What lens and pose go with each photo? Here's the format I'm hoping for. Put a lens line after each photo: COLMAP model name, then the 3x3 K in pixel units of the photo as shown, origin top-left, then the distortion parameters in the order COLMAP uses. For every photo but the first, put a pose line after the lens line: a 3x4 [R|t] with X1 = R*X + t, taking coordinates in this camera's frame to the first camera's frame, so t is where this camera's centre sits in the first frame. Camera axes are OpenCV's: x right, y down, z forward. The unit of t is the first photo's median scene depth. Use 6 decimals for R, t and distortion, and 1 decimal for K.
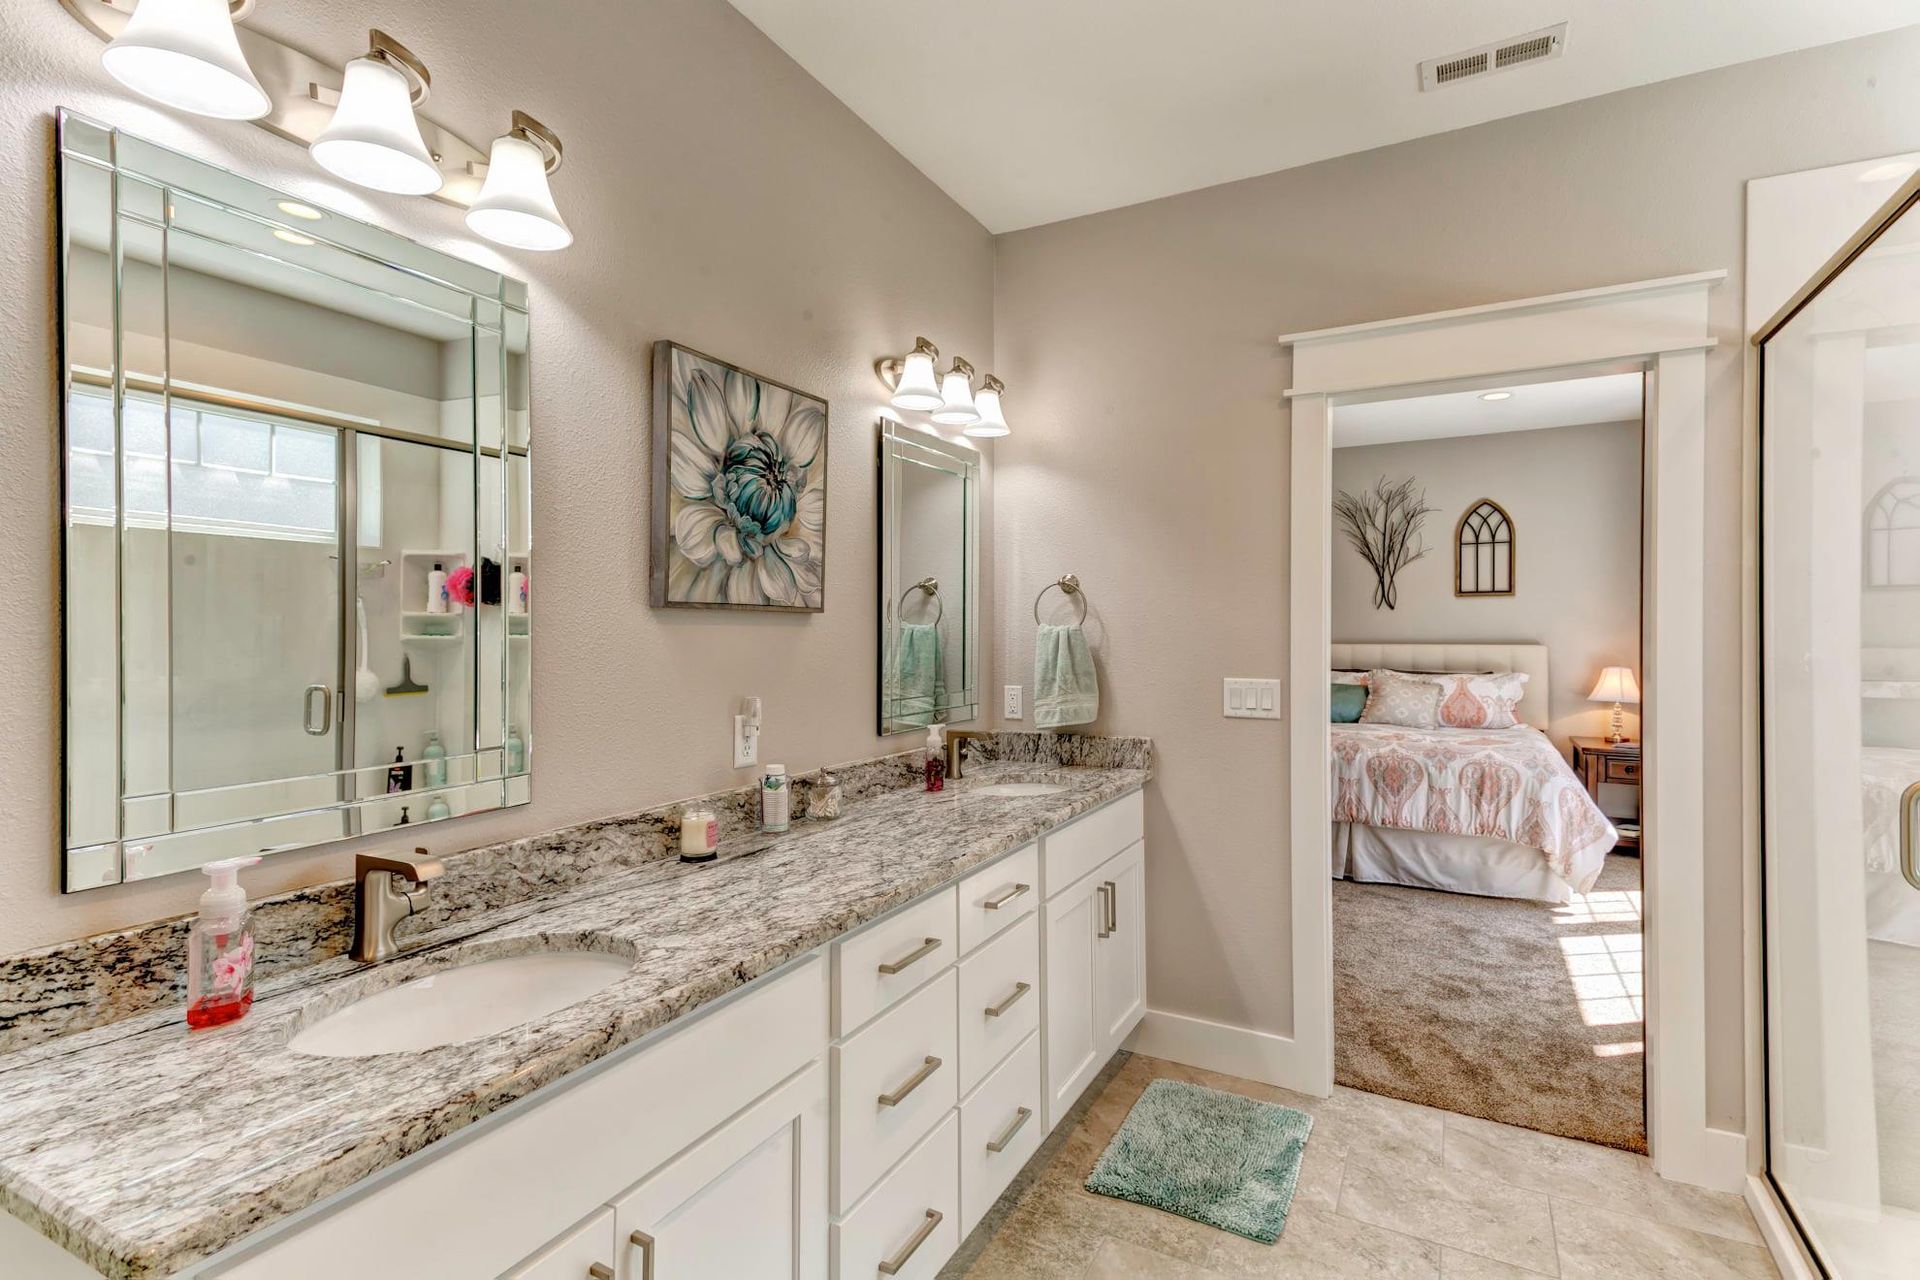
lens RADIAL K [[908.8, 0, 965.0], [0, 908.8, 636.7], [0, 0, 1]] dist [0.032675, -0.001387]
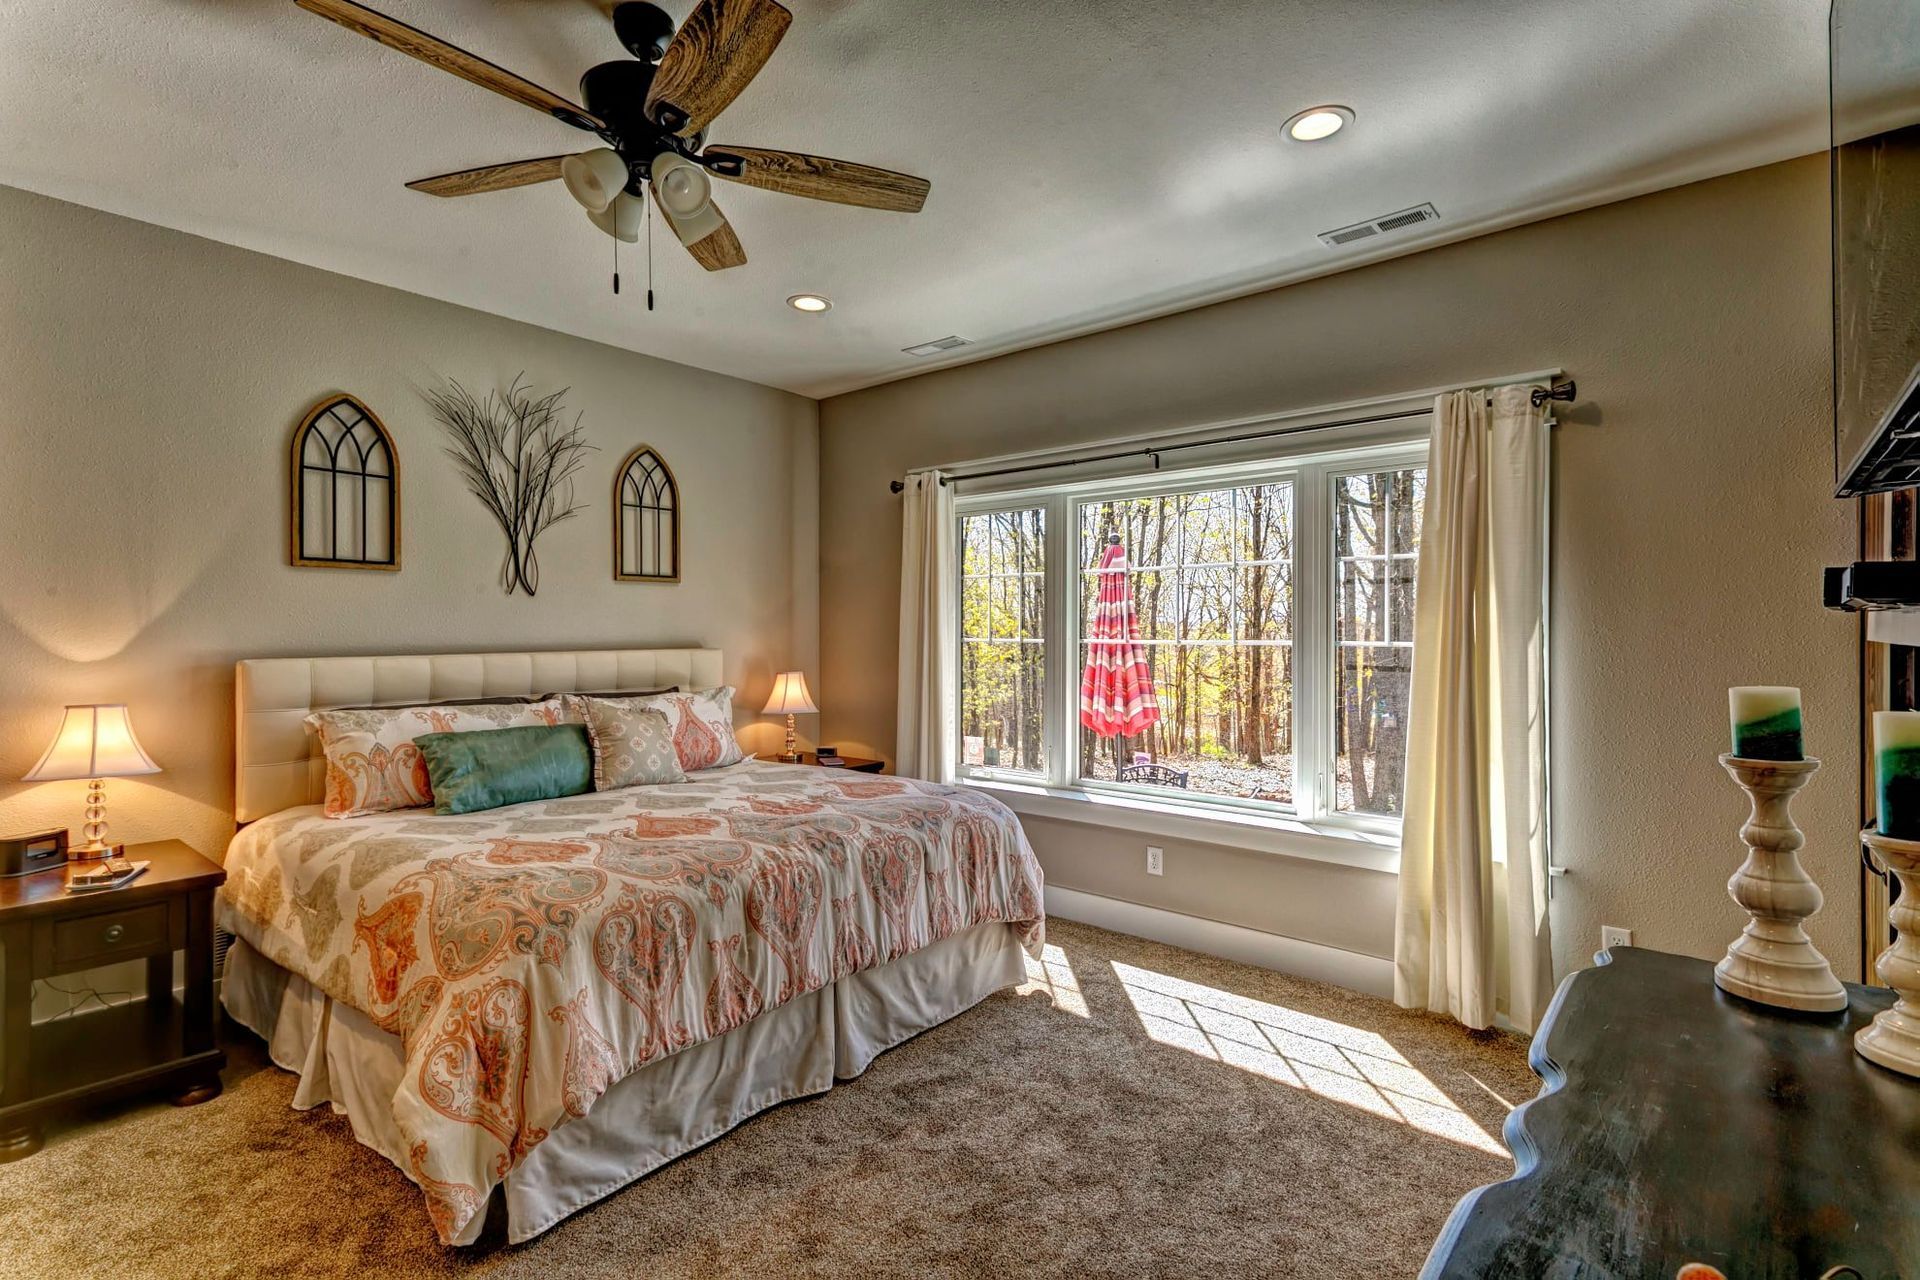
lens RADIAL K [[908.8, 0, 963.0], [0, 908.8, 633.8], [0, 0, 1]] dist [0.032675, -0.001387]
pose [[0.206436, -0.002652, 0.978456, -0.125223], [0.007350, 0.999972, 0.001159, -0.004779], [-0.978432, 0.006952, 0.206450, 0.981895]]
